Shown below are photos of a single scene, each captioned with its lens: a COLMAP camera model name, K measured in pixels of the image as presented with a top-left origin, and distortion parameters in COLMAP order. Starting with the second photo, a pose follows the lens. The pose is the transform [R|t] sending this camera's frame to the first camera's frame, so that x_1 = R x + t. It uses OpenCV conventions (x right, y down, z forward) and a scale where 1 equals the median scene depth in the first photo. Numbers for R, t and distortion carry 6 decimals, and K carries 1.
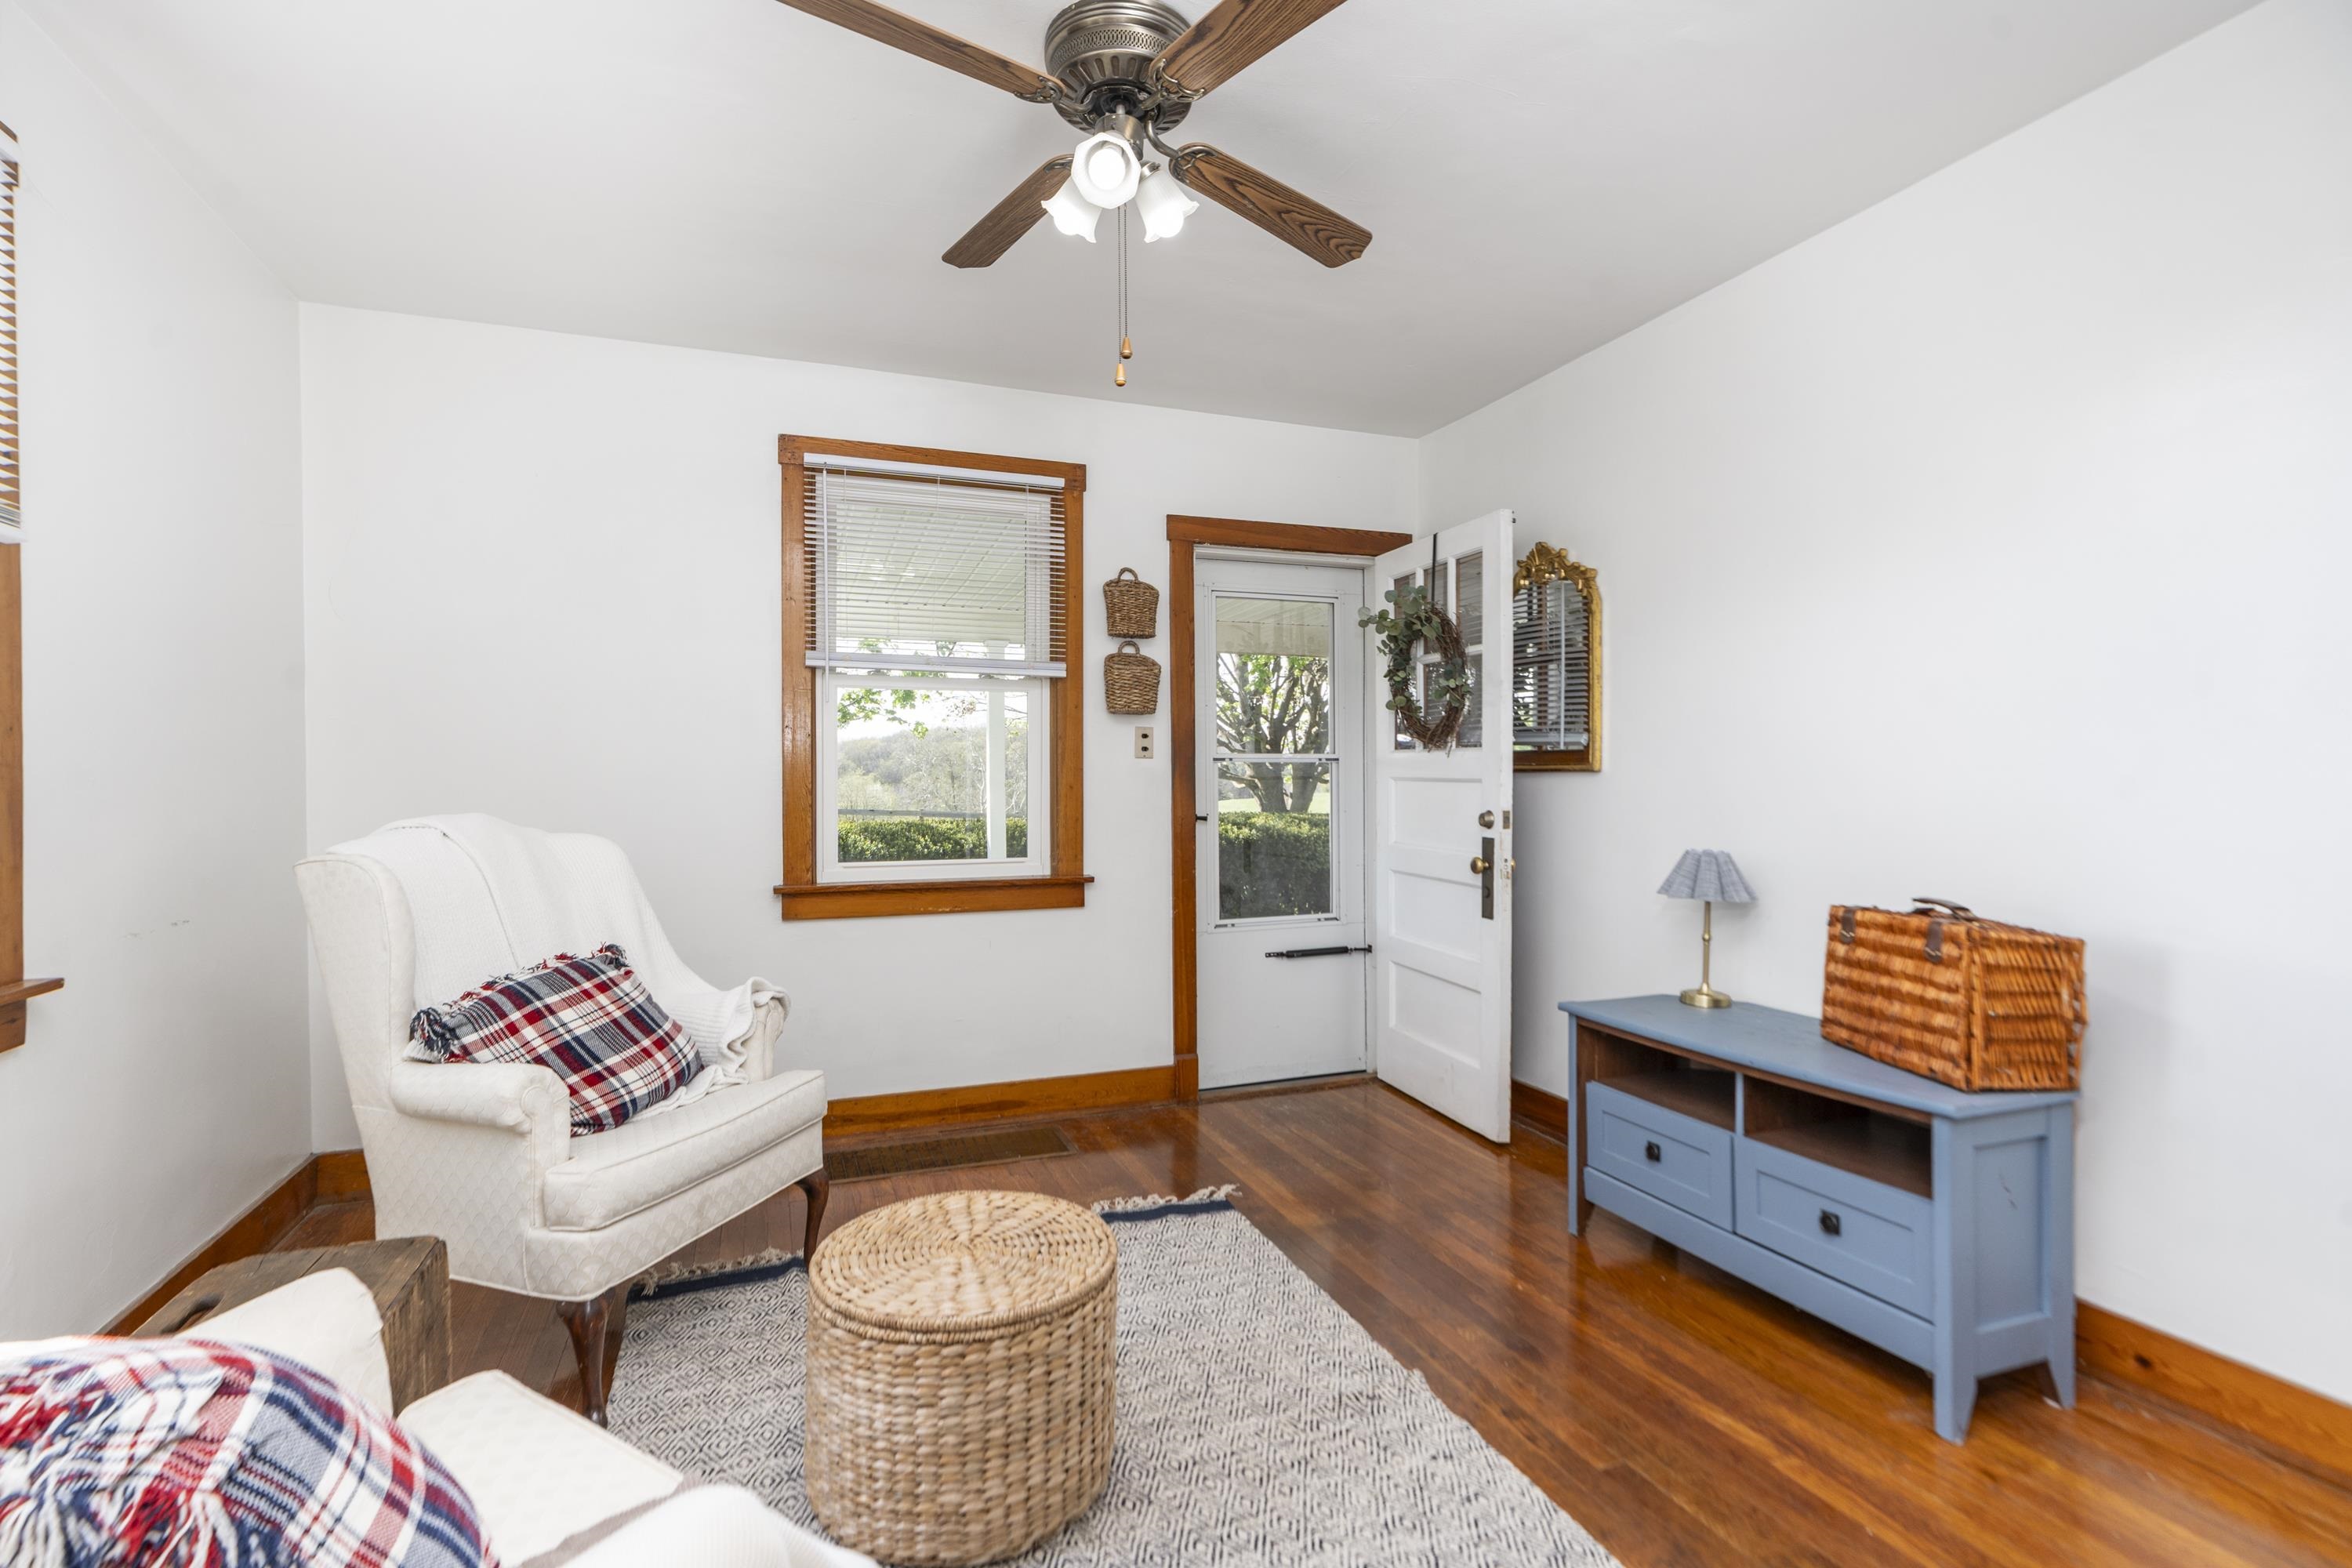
lens RADIAL K [[1100.4, 0, 1176.0], [0, 1100.4, 784.0], [0, 0, 1]] dist [-0.003826, -0.000131]
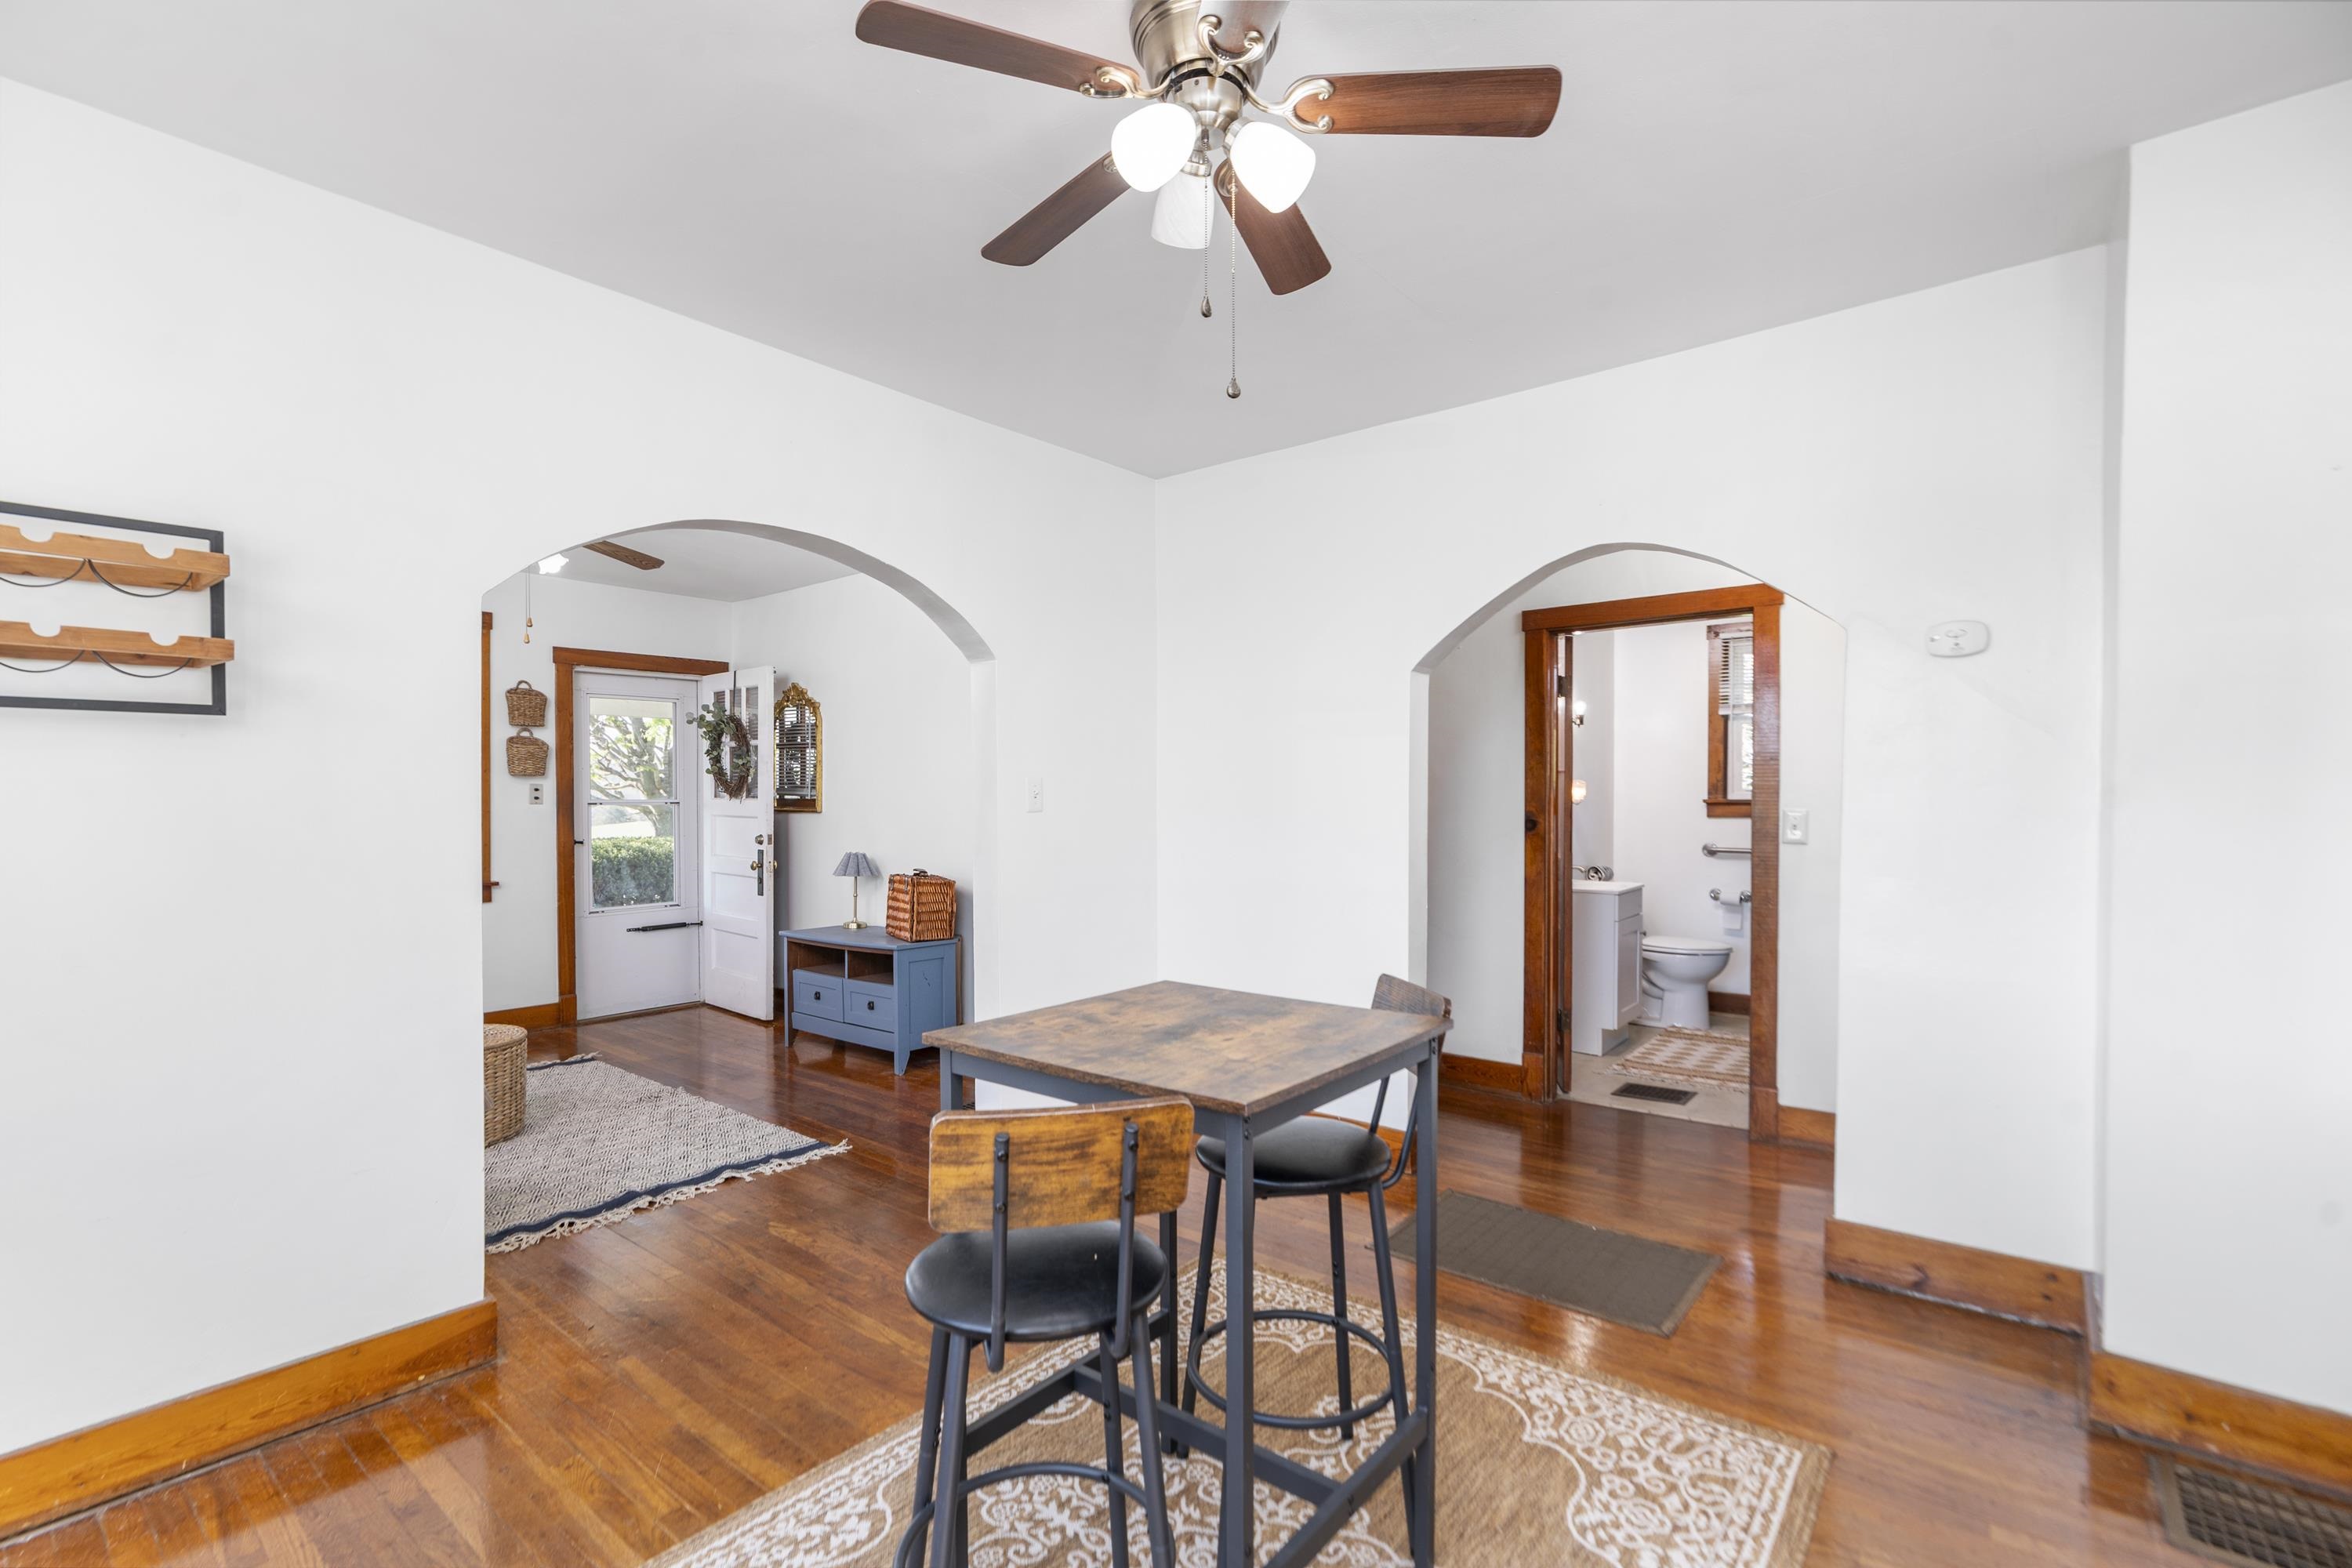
lens RADIAL K [[1100.4, 0, 1176.0], [0, 1100.4, 784.0], [0, 0, 1]] dist [-0.003826, -0.000131]
pose [[0.875095, 0.000204, 0.483951, 0.010709], [0.007439, 0.999876, -0.013873, -0.026383], [-0.483894, 0.015741, 0.874985, -0.845297]]
